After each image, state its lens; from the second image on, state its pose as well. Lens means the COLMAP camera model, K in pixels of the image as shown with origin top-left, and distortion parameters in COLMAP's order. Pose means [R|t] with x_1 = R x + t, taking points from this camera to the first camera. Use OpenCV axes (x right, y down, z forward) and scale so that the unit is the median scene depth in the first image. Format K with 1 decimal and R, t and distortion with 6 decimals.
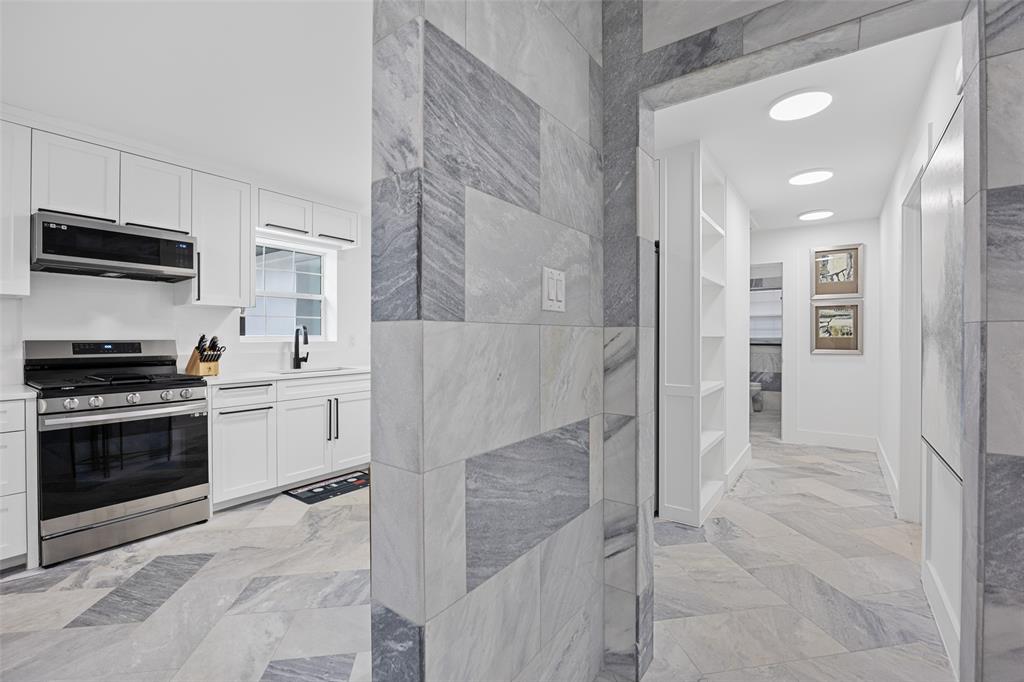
lens RADIAL K [[437.1, 0, 512.0], [0, 437.1, 341.0], [0, 0, 1]] dist [-0.021664, 0.000217]
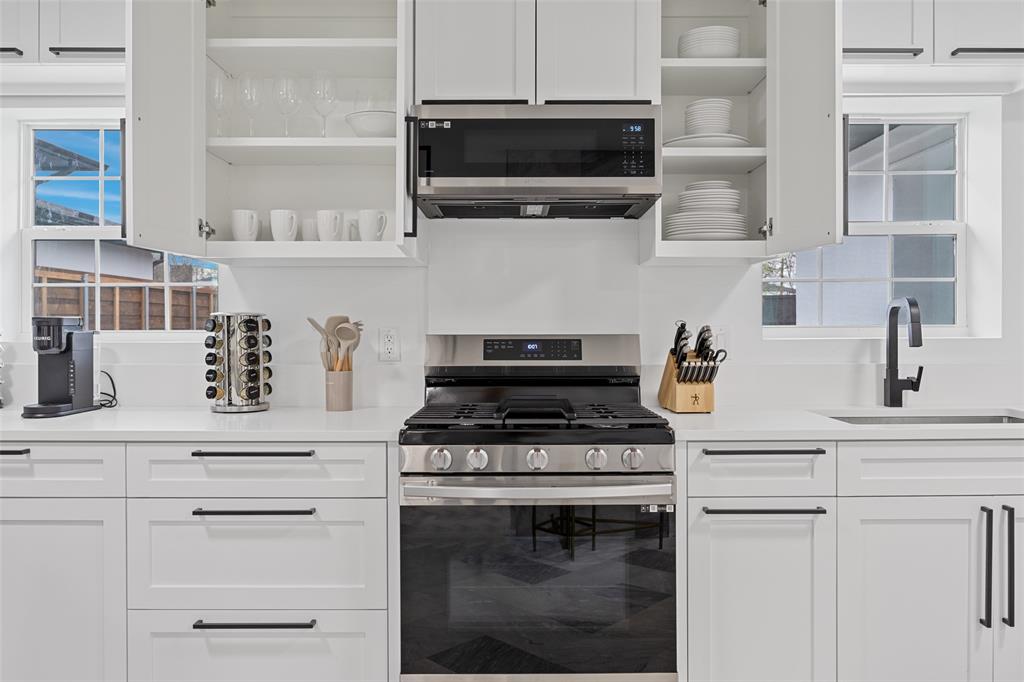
lens RADIAL K [[763.9, 0, 511.8], [0, 763.9, 325.6], [0, 0, 1]] dist [0.003317, 0.005478]
pose [[0.598884, -0.003596, -0.800828, -0.175994], [-0.003991, 0.999964, -0.007475, -0.005216], [0.800826, 0.007673, 0.598848, 0.371195]]
